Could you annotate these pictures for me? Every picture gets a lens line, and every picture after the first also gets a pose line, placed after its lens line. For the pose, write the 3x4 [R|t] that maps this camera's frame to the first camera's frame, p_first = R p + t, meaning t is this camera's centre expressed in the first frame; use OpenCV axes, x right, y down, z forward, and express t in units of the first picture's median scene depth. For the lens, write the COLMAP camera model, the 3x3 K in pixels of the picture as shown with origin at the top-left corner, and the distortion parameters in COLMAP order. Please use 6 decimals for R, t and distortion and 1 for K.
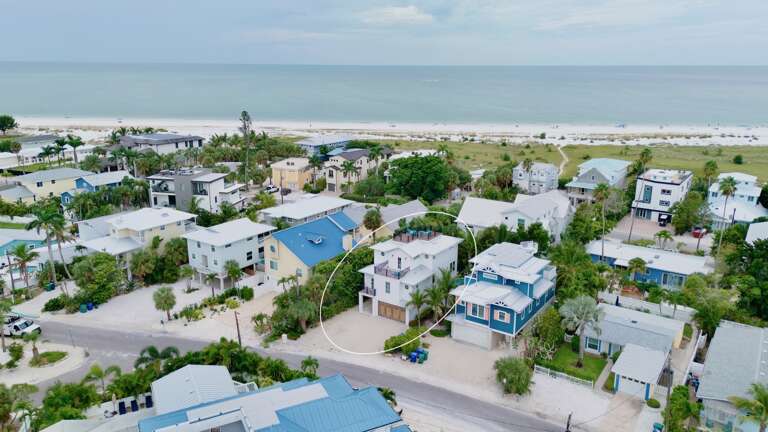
lens RADIAL K [[559.8, 0, 384.0], [0, 559.8, 216.0], [0, 0, 1]] dist [0.083090, -0.102391]
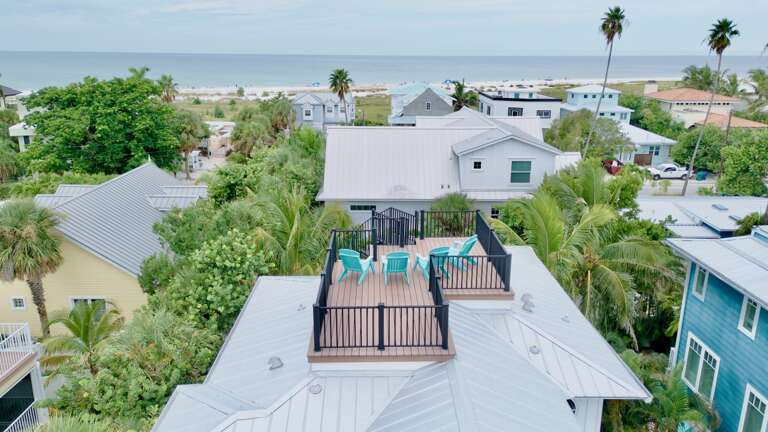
lens RADIAL K [[559.8, 0, 384.0], [0, 559.8, 216.0], [0, 0, 1]] dist [0.083090, -0.102391]
pose [[0.807744, -0.158546, 0.567814, -0.048843], [0.149142, 0.986783, 0.063369, 0.006701], [-0.570356, 0.033499, 0.820714, 0.910832]]
